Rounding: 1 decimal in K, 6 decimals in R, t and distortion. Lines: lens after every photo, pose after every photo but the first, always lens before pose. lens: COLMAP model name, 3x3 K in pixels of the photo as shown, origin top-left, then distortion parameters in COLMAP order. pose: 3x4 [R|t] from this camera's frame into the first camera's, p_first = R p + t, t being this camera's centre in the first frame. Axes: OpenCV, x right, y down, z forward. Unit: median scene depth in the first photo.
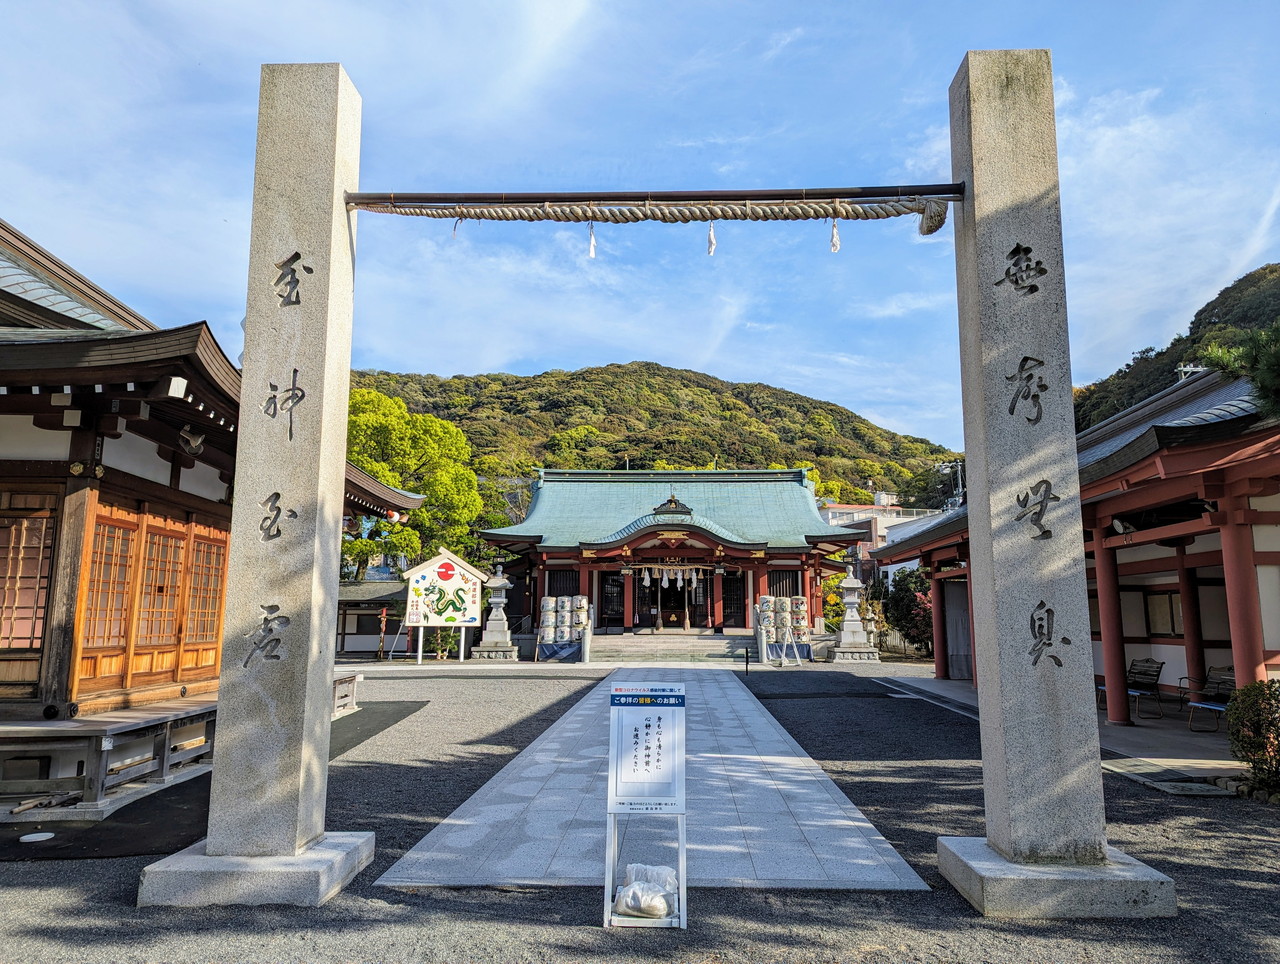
lens RADIAL K [[886.4, 0, 640.0], [0, 886.4, 482.0], [0, 0, 1]] dist [0.026025, -0.001636]
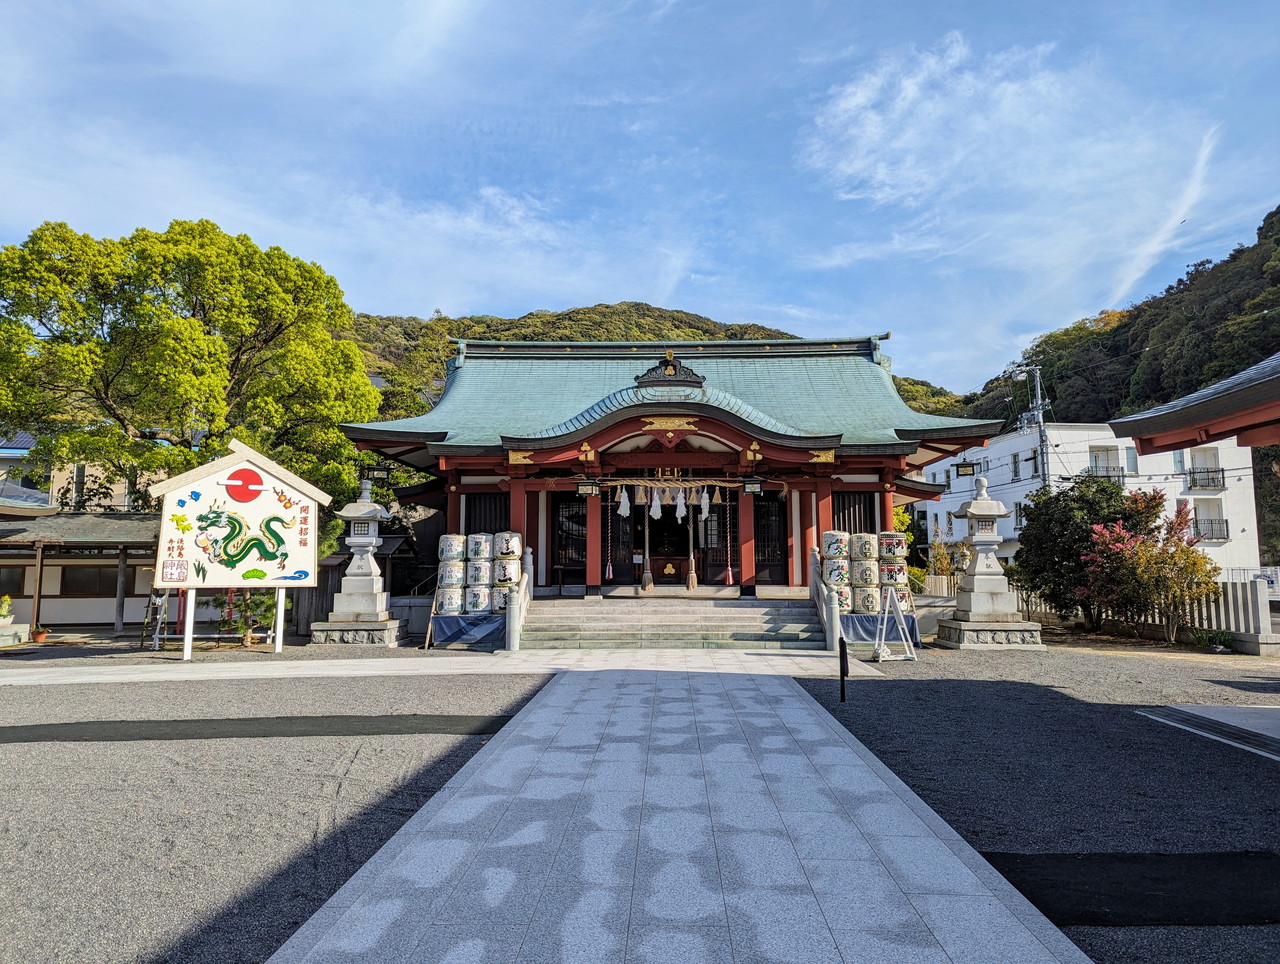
lens RADIAL K [[888.1, 0, 616.9], [0, 888.1, 482.6], [0, 0, 1]] dist [0.005345, -0.000575]
pose [[0.999867, -0.004635, -0.015656, 0.011726], [0.005526, 0.998339, 0.057343, 0.061624], [0.015364, -0.057422, 0.998232, 0.416397]]
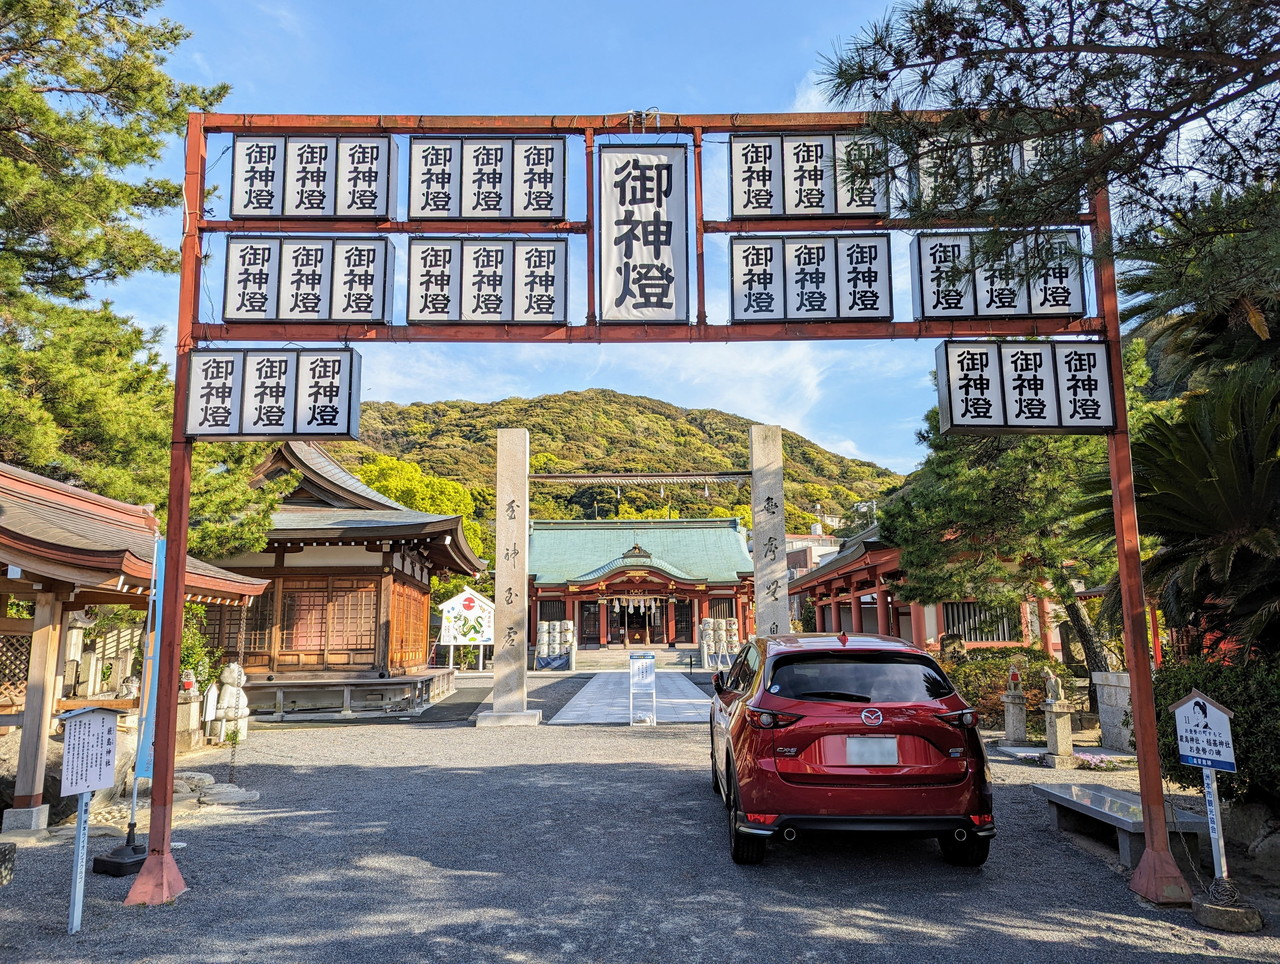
lens RADIAL K [[886.4, 0, 640.0], [0, 886.4, 482.0], [0, 0, 1]] dist [0.026025, -0.001636]
pose [[0.998721, -0.007398, 0.050012, -0.022789], [0.008612, 0.999672, -0.024114, -0.043089], [-0.049817, 0.024514, 0.998457, -0.316050]]
